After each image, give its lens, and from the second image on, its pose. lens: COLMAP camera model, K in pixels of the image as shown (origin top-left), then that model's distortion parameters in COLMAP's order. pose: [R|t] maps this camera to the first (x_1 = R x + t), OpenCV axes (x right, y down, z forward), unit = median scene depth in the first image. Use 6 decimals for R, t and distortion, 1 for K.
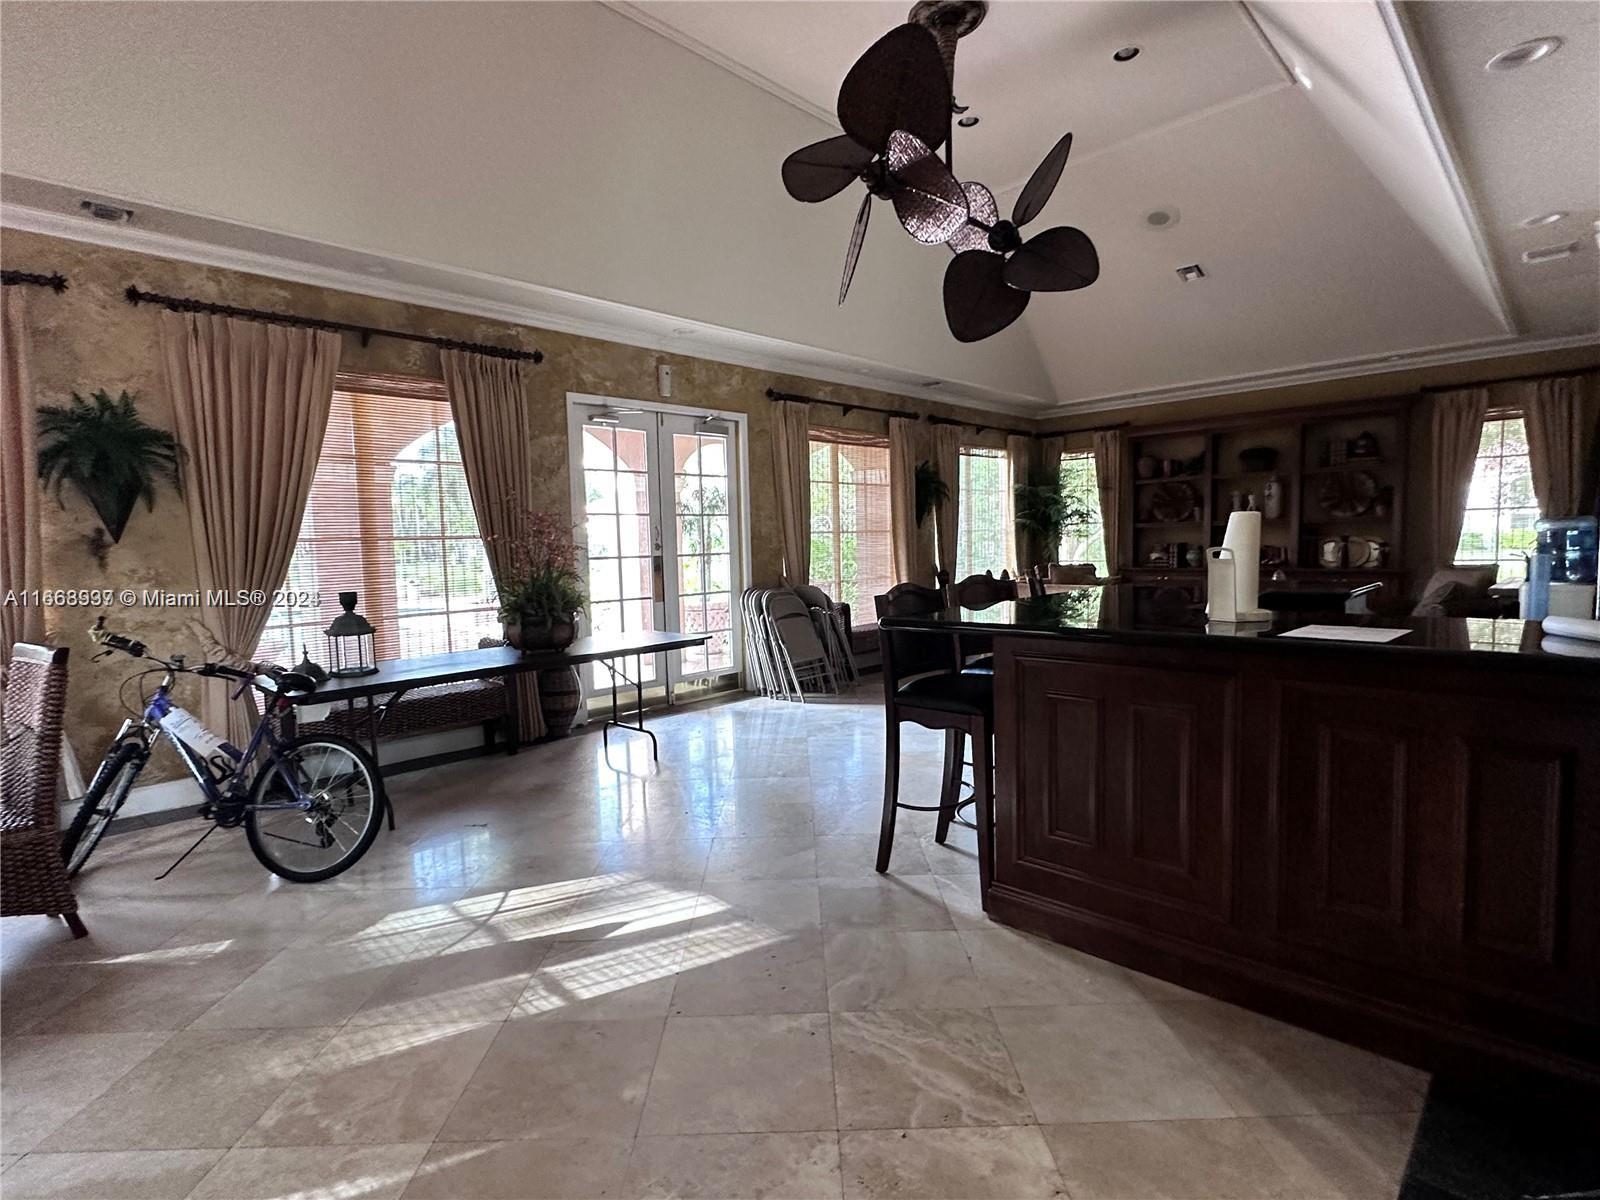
lens RADIAL K [[801.5, 0, 800.0], [0, 801.5, 600.0], [0, 0, 1]] dist [-0.003275, -0.001037]
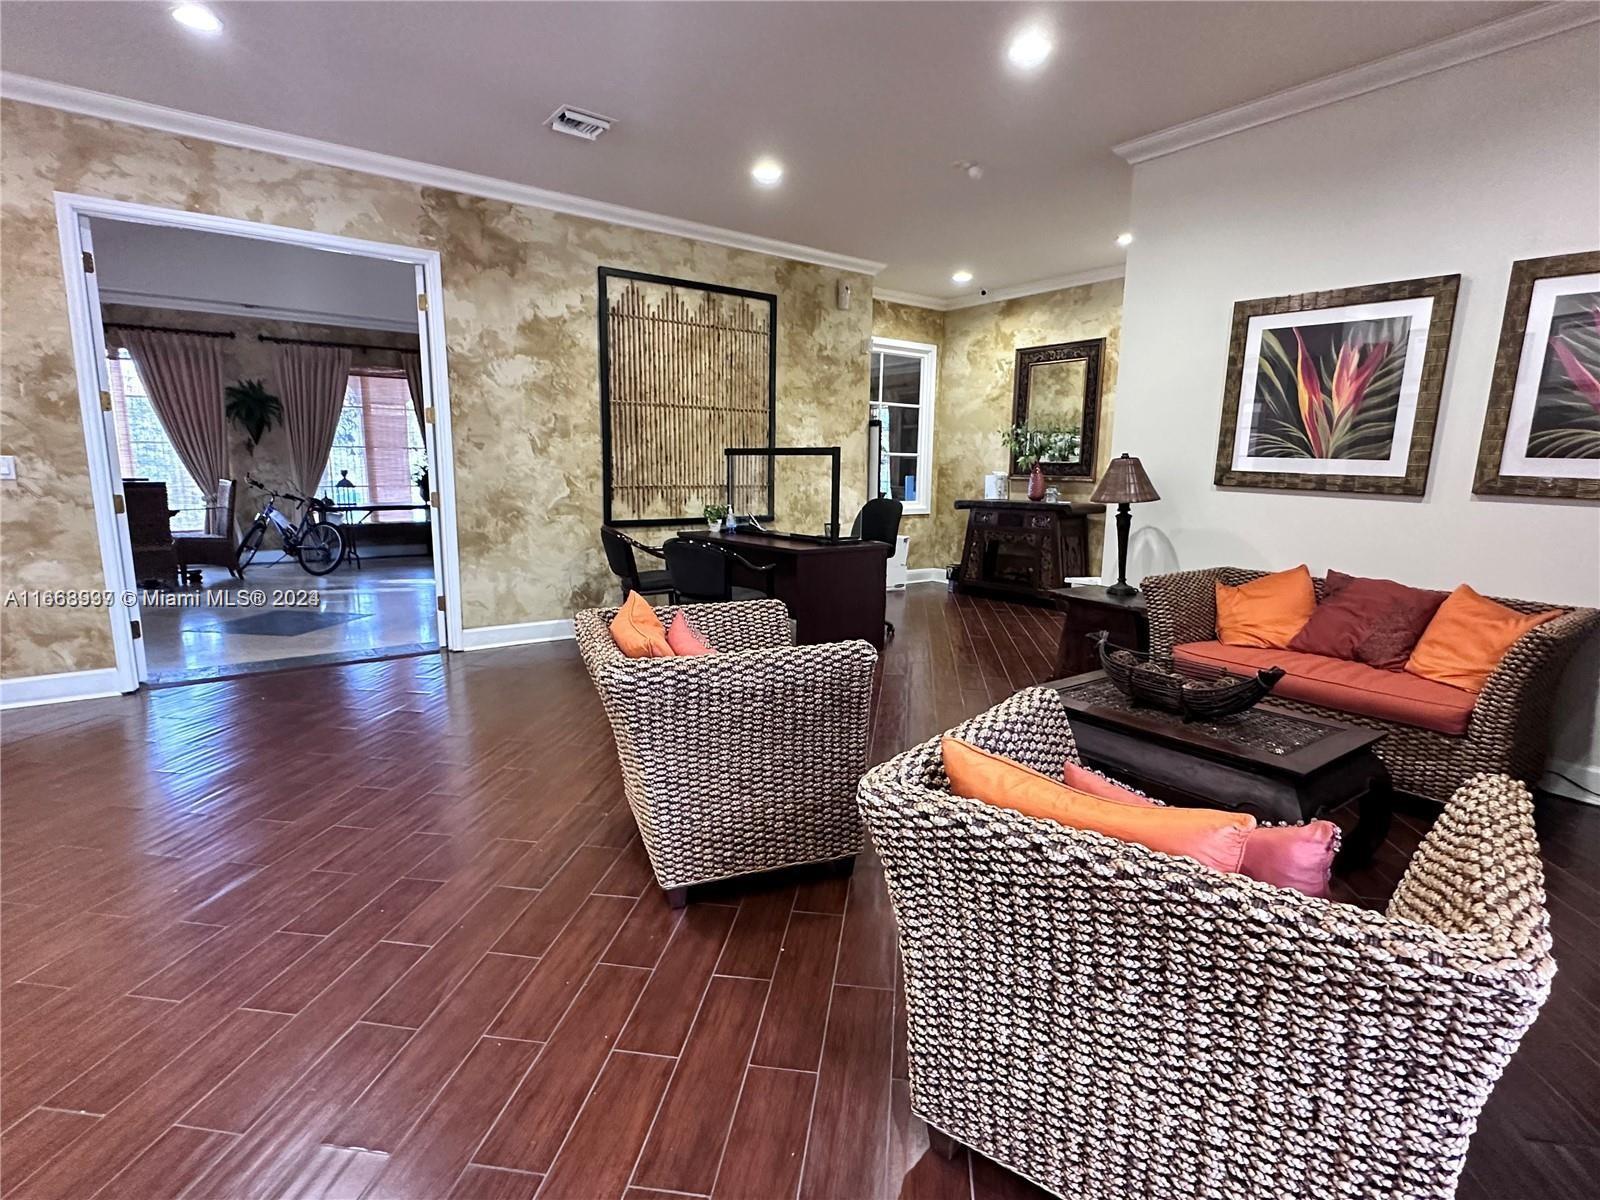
lens RADIAL K [[801.5, 0, 800.0], [0, 801.5, 600.0], [0, 0, 1]] dist [-0.003275, -0.001037]
pose [[0.987892, 0.060974, -0.142661, 1.113361], [-0.047697, 0.994362, 0.094704, 0.084353], [0.147631, -0.086753, 0.985230, -1.149677]]
